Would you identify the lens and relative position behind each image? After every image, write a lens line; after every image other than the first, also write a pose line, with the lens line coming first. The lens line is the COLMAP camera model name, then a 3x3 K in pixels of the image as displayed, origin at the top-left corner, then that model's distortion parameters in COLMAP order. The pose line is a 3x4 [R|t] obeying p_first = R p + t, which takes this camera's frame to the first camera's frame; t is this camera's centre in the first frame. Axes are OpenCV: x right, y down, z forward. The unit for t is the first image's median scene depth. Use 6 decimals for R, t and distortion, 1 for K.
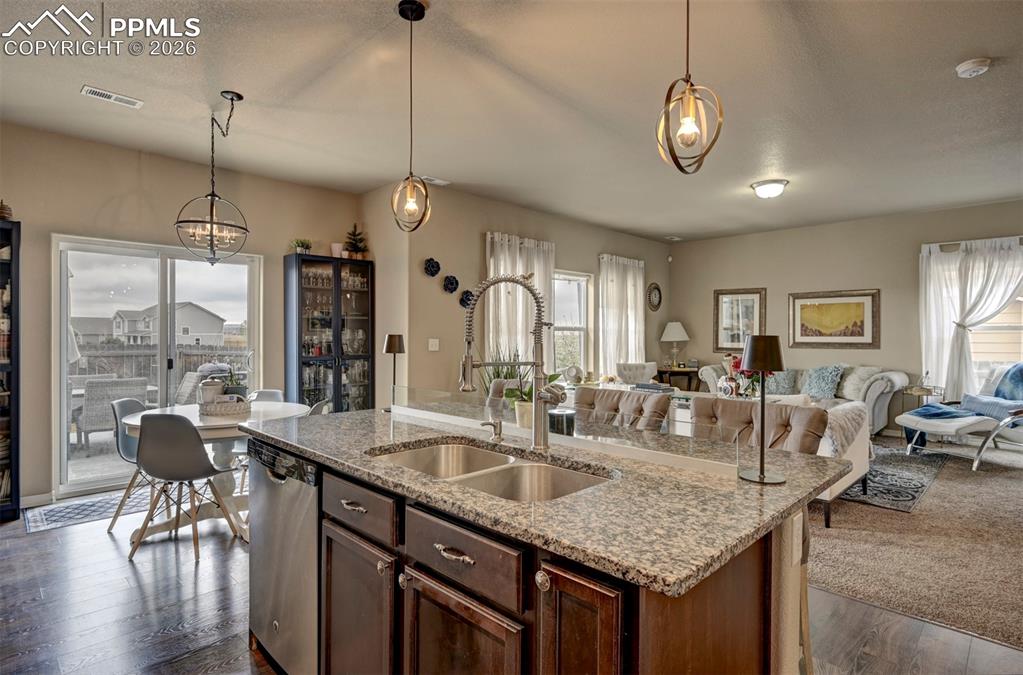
lens RADIAL K [[514.9, 0, 511.5], [0, 514.9, 337.5], [0, 0, 1]] dist [-0.002689, -0.001029]
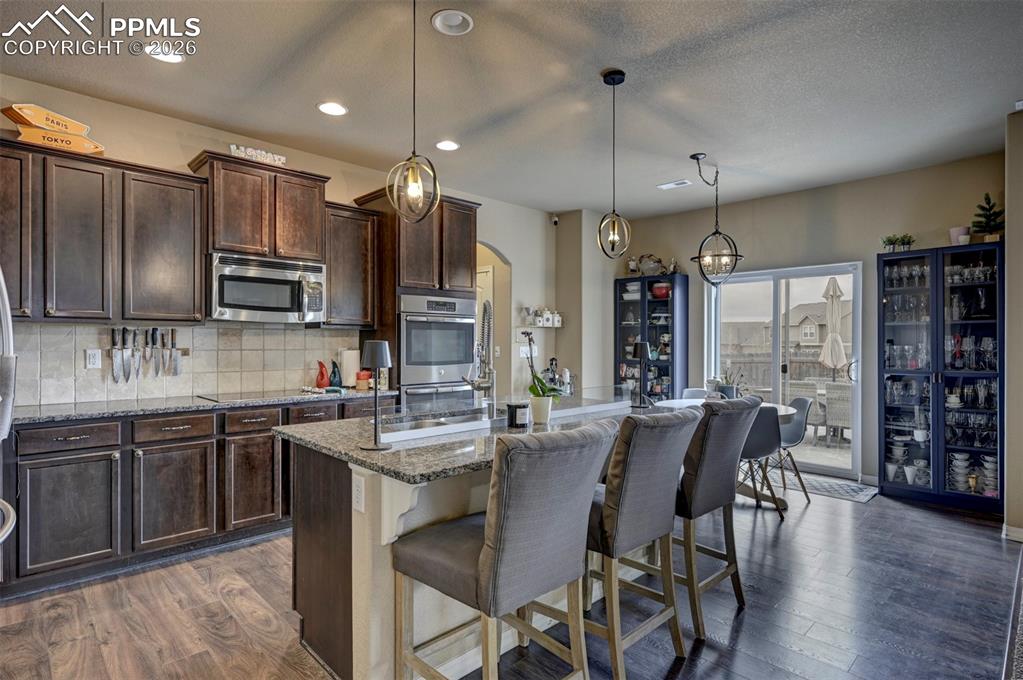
lens RADIAL K [[519.7, 0, 511.5], [0, 519.7, 340.0], [0, 0, 1]] dist [-0.022549, -0.000229]
pose [[-0.021661, -0.006434, -0.999745, 0.409383], [-0.008674, 0.999943, -0.006247, -0.000855], [0.999728, 0.008537, -0.021715, 0.309668]]
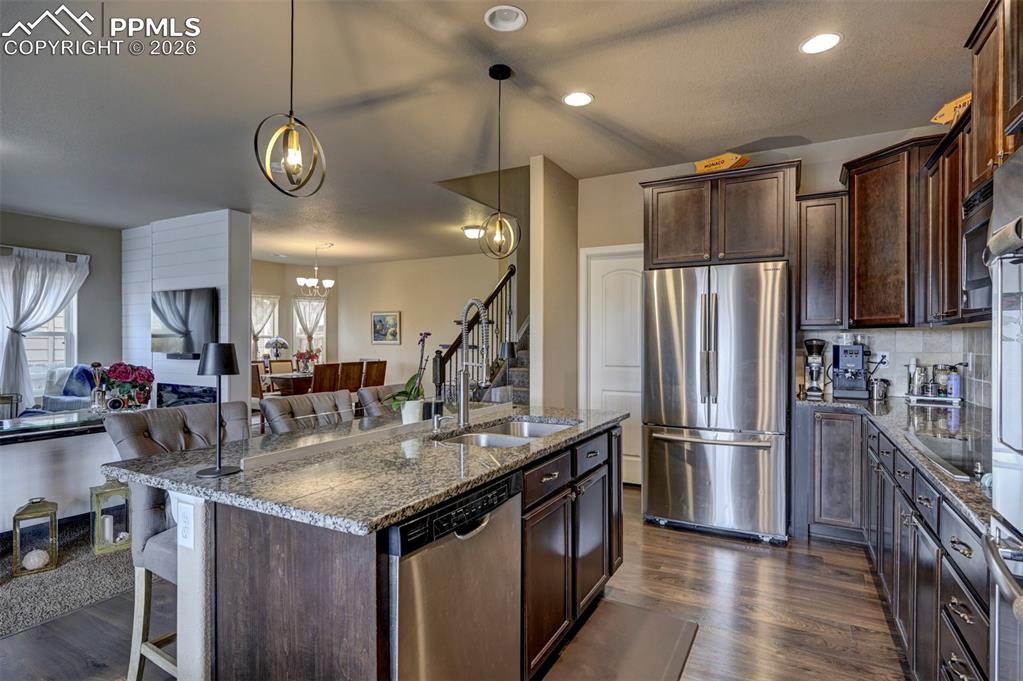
lens RADIAL K [[517.9, 0, 516.6], [0, 517.9, 343.0], [0, 0, 1]] dist [-0.002225, 0.000029]
pose [[-0.291481, -0.006199, 0.956557, -0.379627], [0.003460, 0.999966, 0.007534, -0.003687], [-0.956570, 0.005505, -0.291449, 0.362363]]
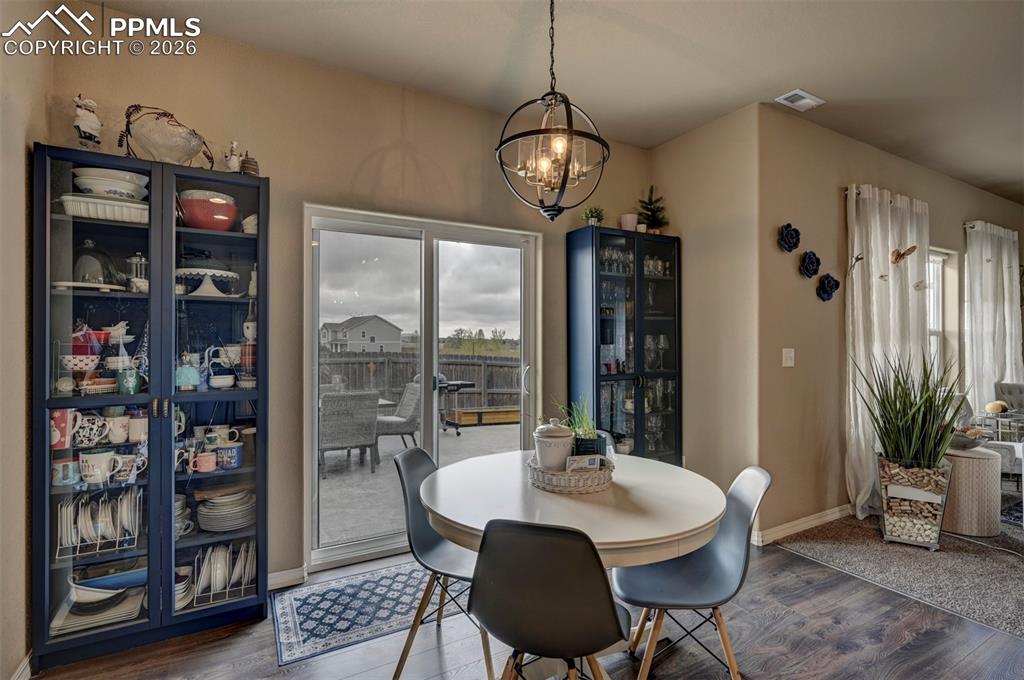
lens RADIAL K [[479.3, 0, 512.0], [0, 479.3, 340.0], [0, 0, 1]] dist [-0.004806, -0.000357]
pose [[0.961857, -0.005205, -0.273504, -0.285920], [0.002826, 0.999955, -0.009090, -0.003246], [0.273539, 0.007970, 0.961828, 0.289072]]
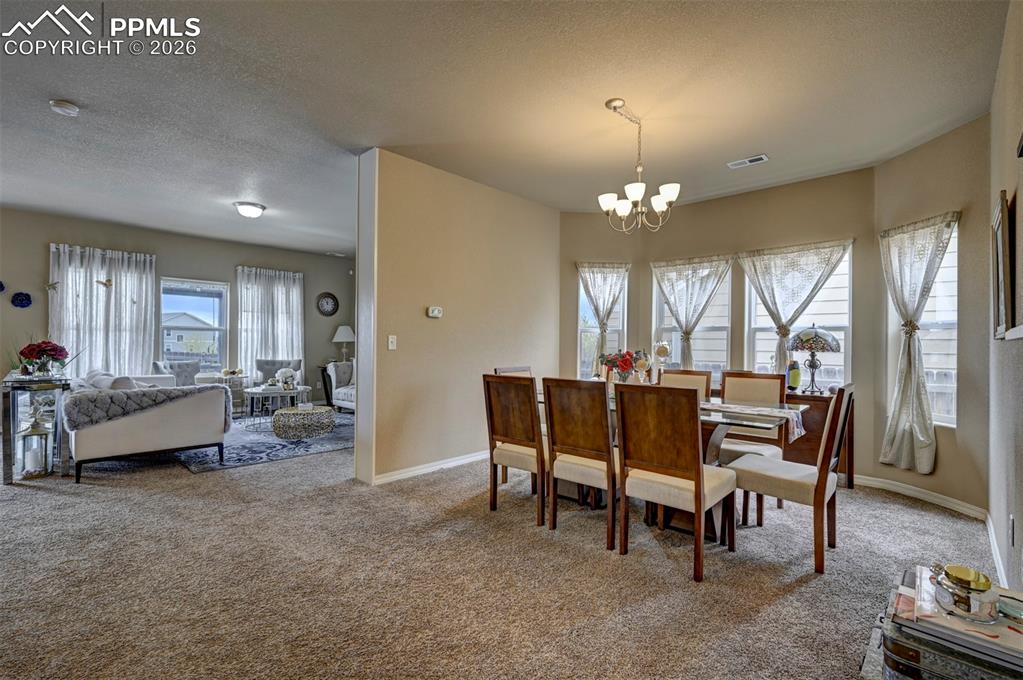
lens RADIAL K [[459.8, 0, 509.0], [0, 459.8, 342.6], [0, 0, 1]] dist [-0.001178, 0.000062]
pose [[0.999326, 0.009472, 0.035466, 0.925594], [-0.009110, 0.999905, -0.010348, 0.021931], [-0.035560, 0.010018, 0.999317, -0.075636]]
